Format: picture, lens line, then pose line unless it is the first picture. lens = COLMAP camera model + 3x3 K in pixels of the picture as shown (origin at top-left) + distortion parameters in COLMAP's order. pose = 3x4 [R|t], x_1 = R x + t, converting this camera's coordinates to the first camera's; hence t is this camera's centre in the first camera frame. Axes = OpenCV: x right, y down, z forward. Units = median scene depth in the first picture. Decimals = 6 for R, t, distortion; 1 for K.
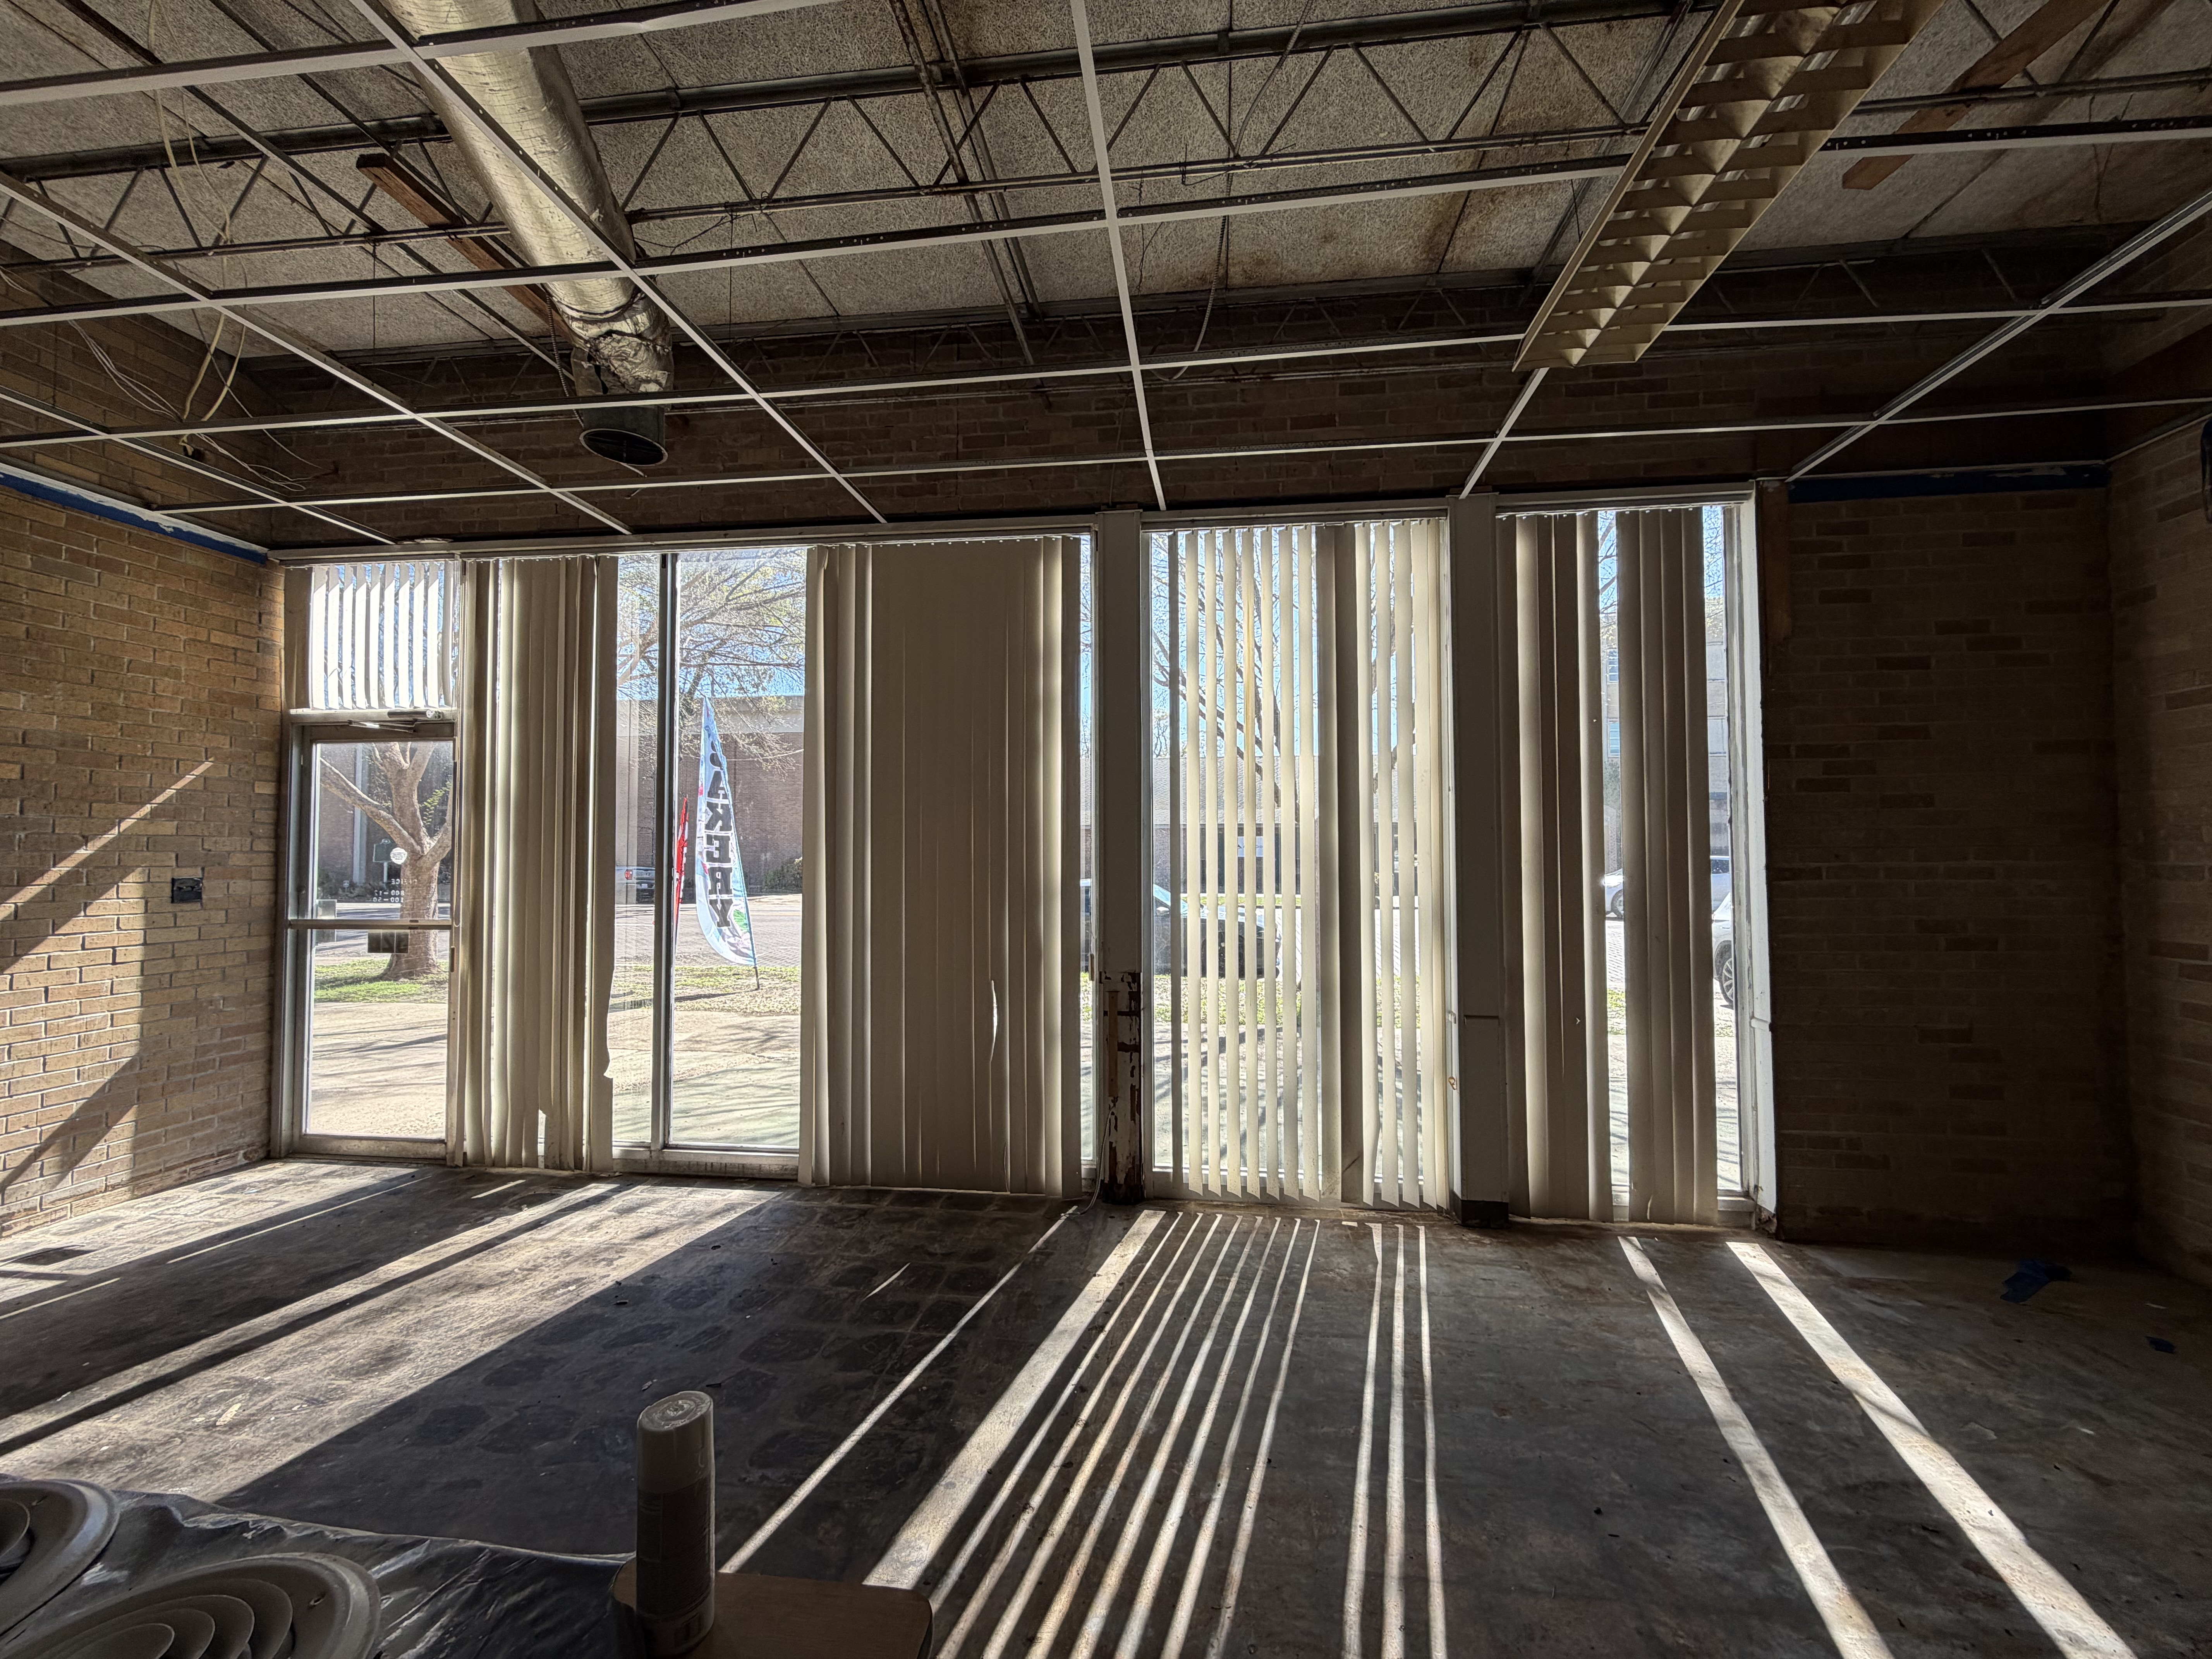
lens RADIAL K [[881.2, 0, 1097.8], [0, 881.2, 827.7], [0, 0, 1]] dist [0.000131, 0.000032]
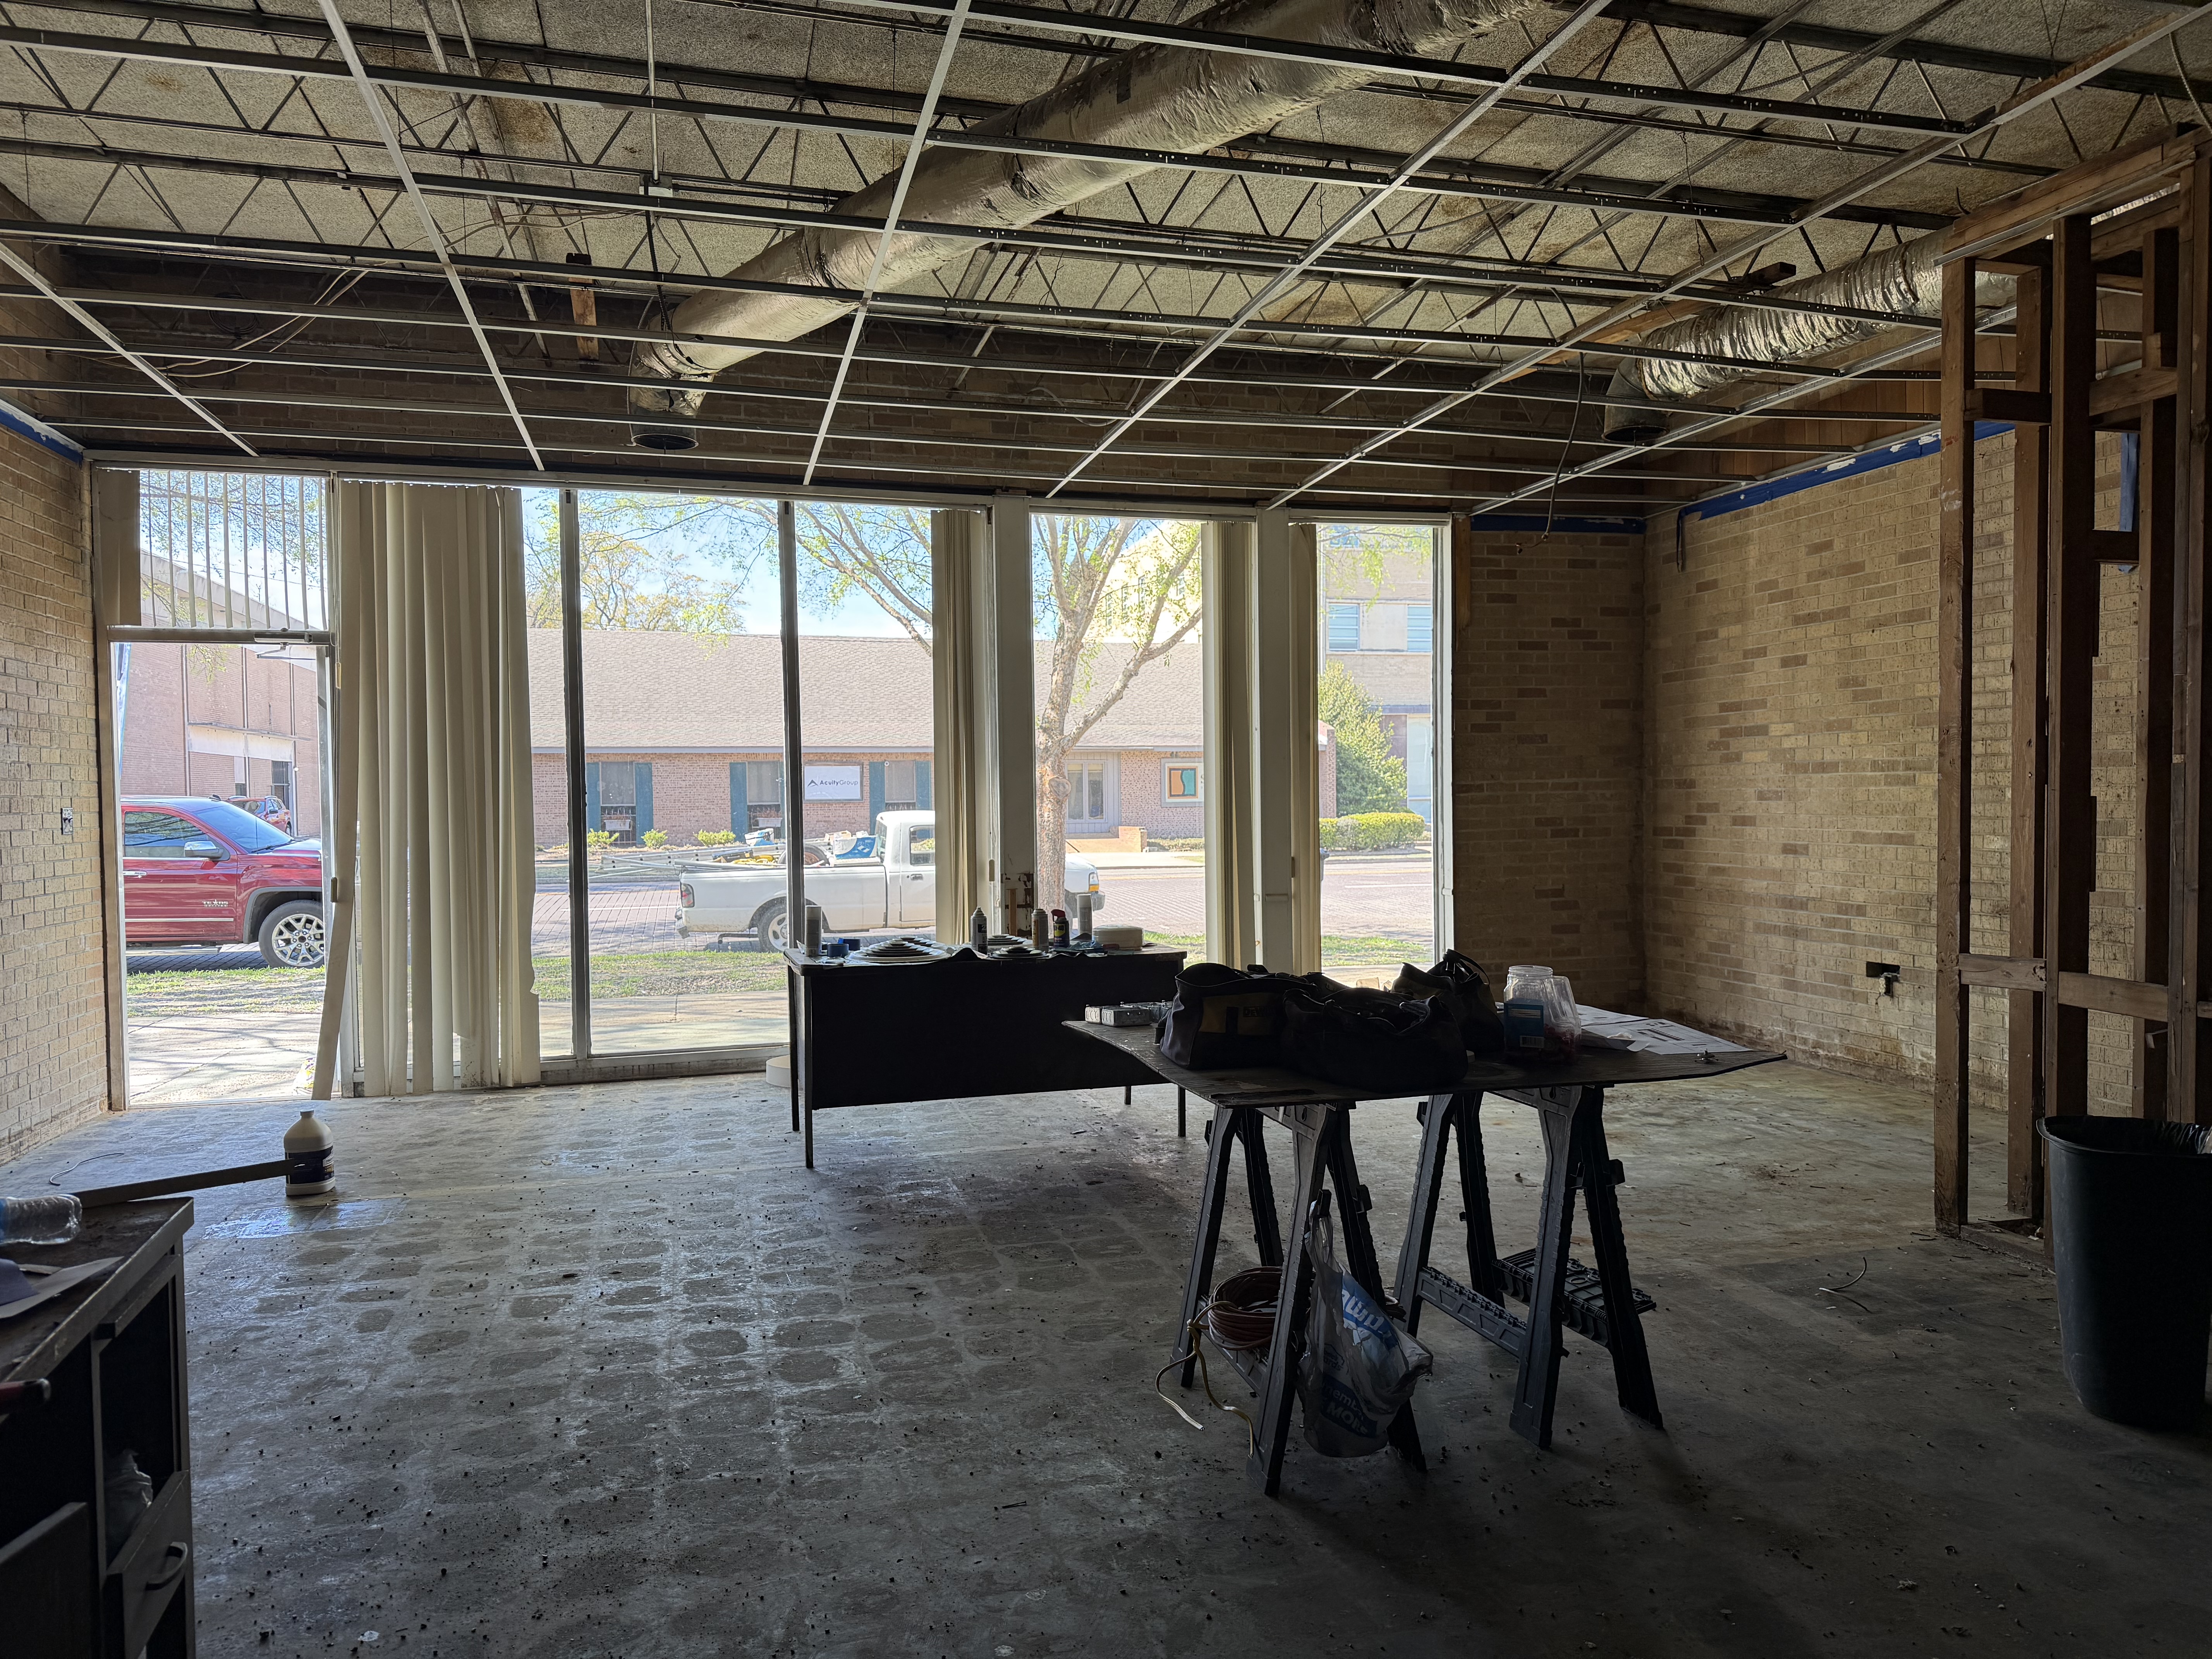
lens RADIAL K [[1566.5, 0, 1112.2], [0, 1566.5, 842.6], [0, 0, 1]] dist [0.006591, -0.008486]
pose [[0.923124, -0.021269, 0.383913, -0.698597], [-0.001386, 0.998278, 0.058638, -0.008557], [-0.384500, -0.054663, 0.921505, -1.082750]]
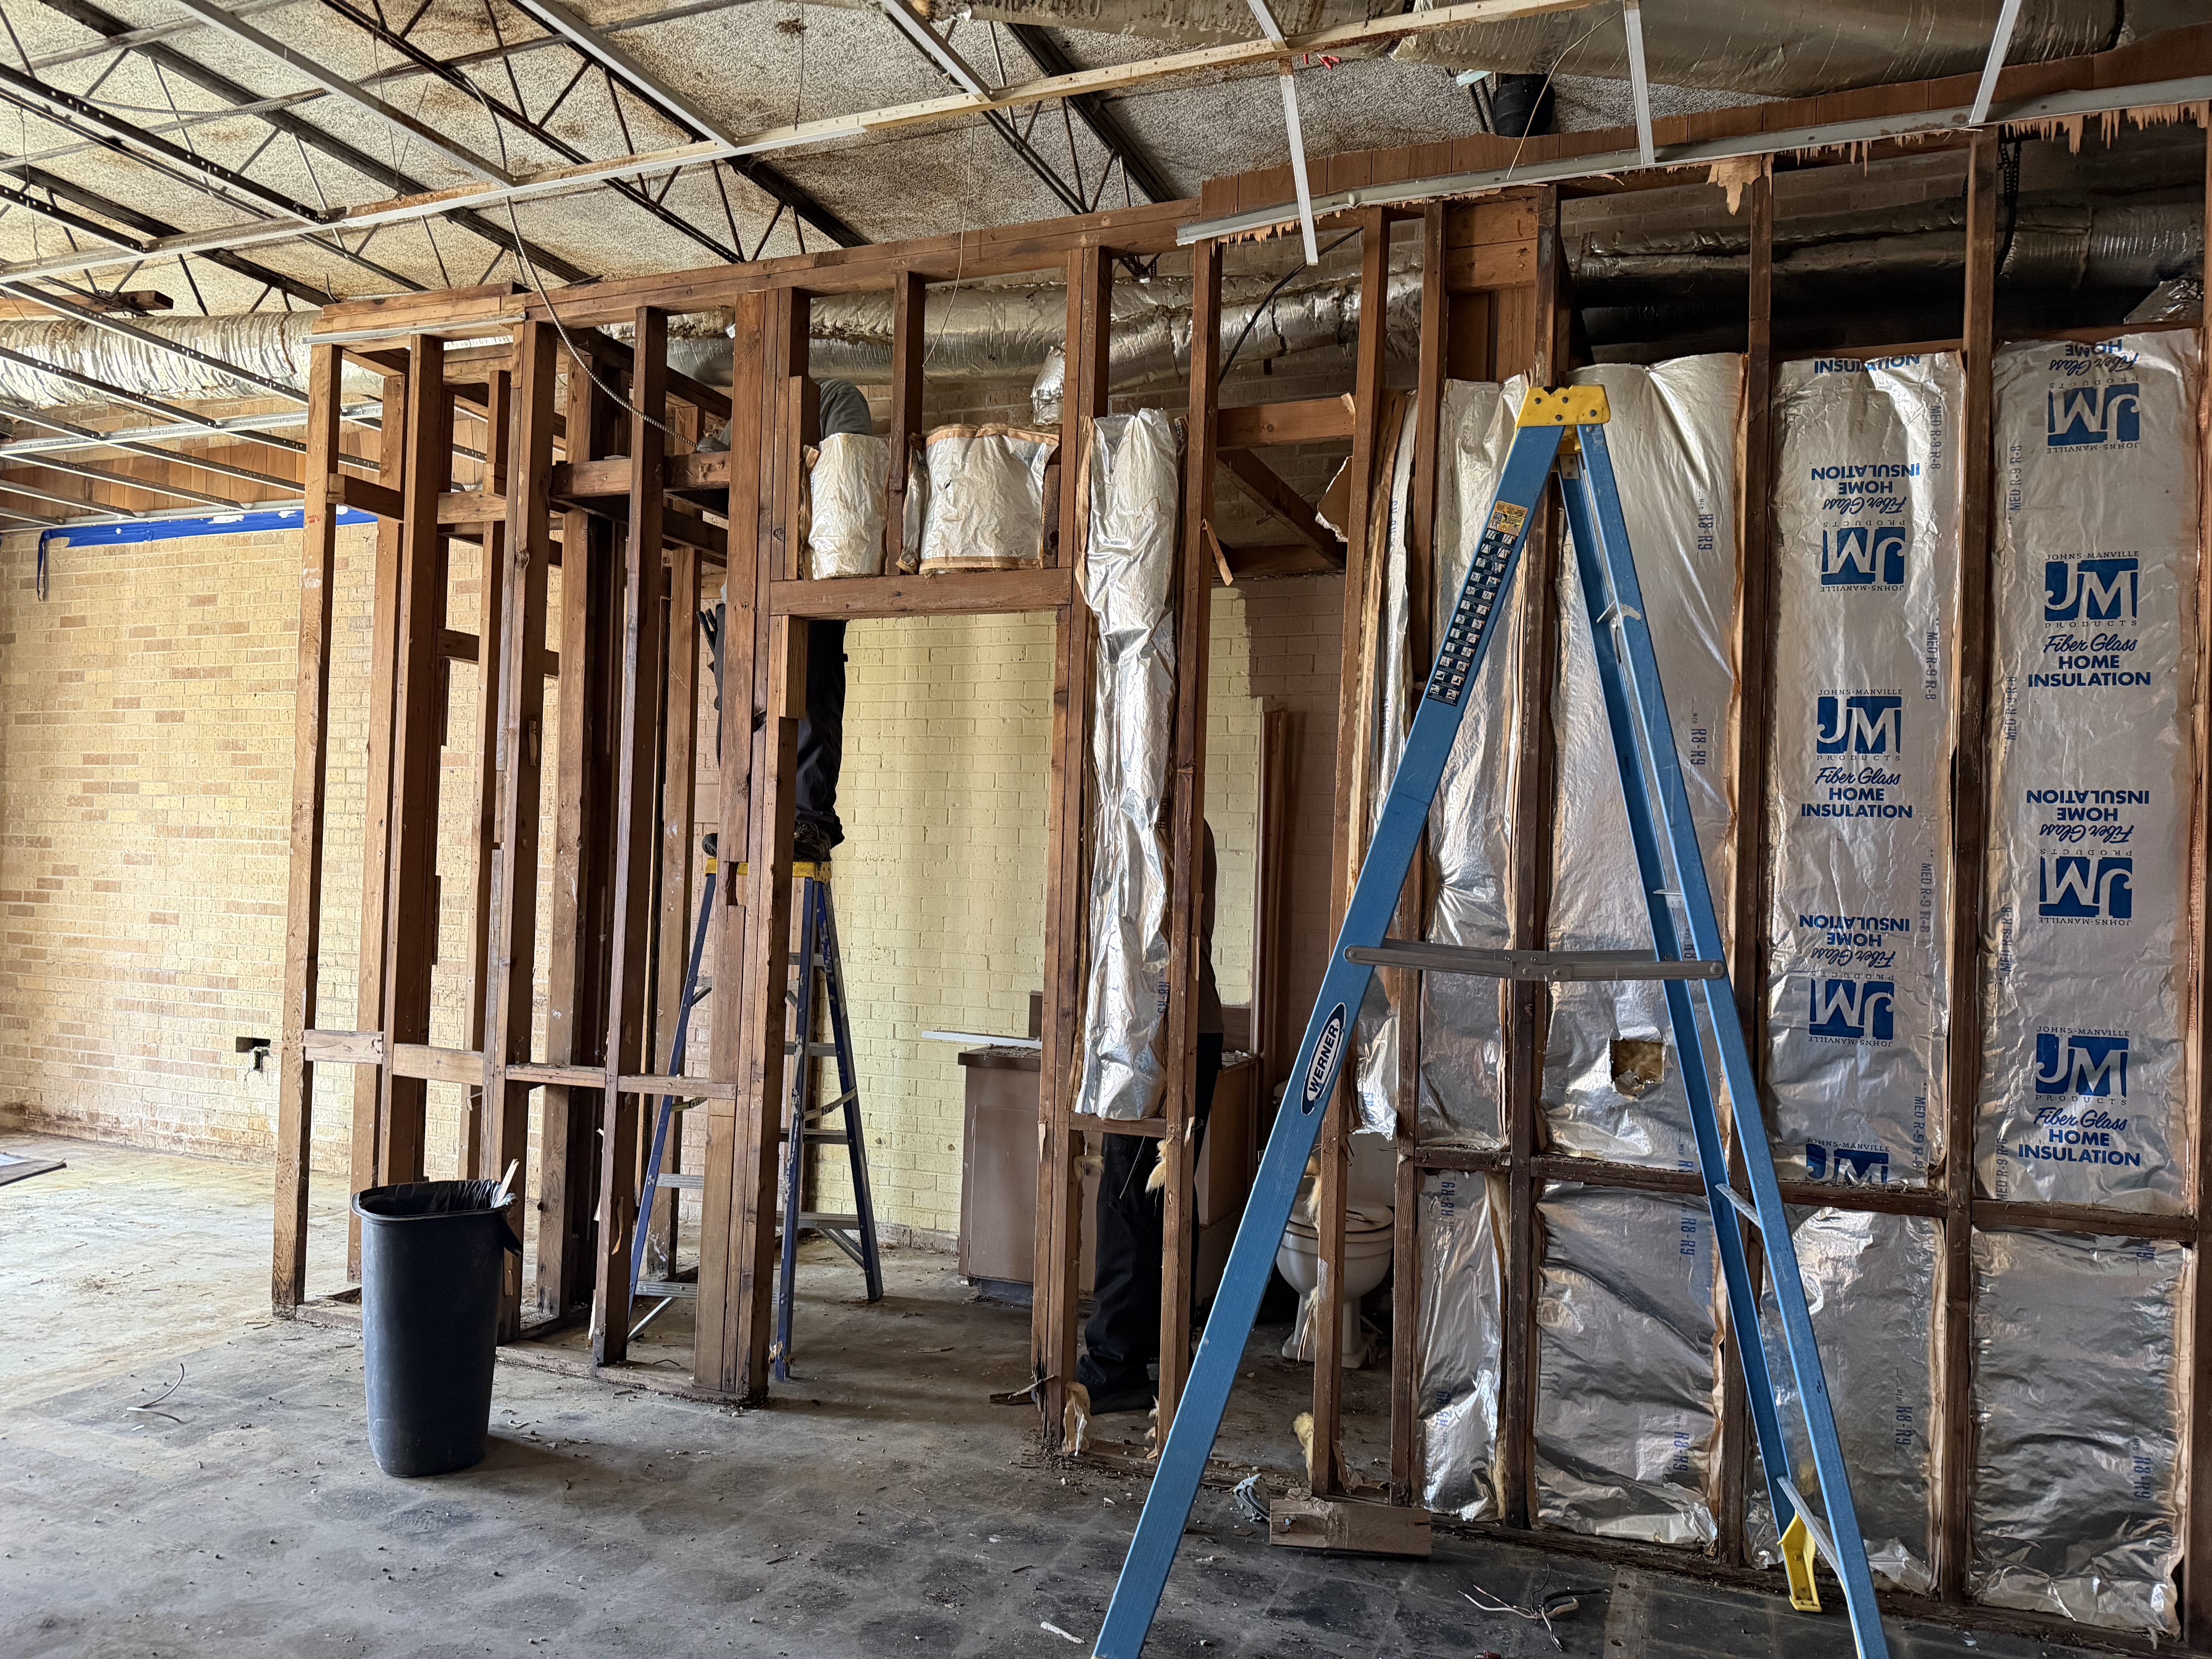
lens RADIAL K [[1566.5, 0, 1112.2], [0, 1566.5, 842.6], [0, 0, 1]] dist [0.006591, -0.008486]
pose [[0.245398, 0.024901, 0.969103, -0.652171], [-0.059598, 0.998167, -0.010557, -0.021238], [-0.967589, -0.055166, 0.246432, -1.113511]]
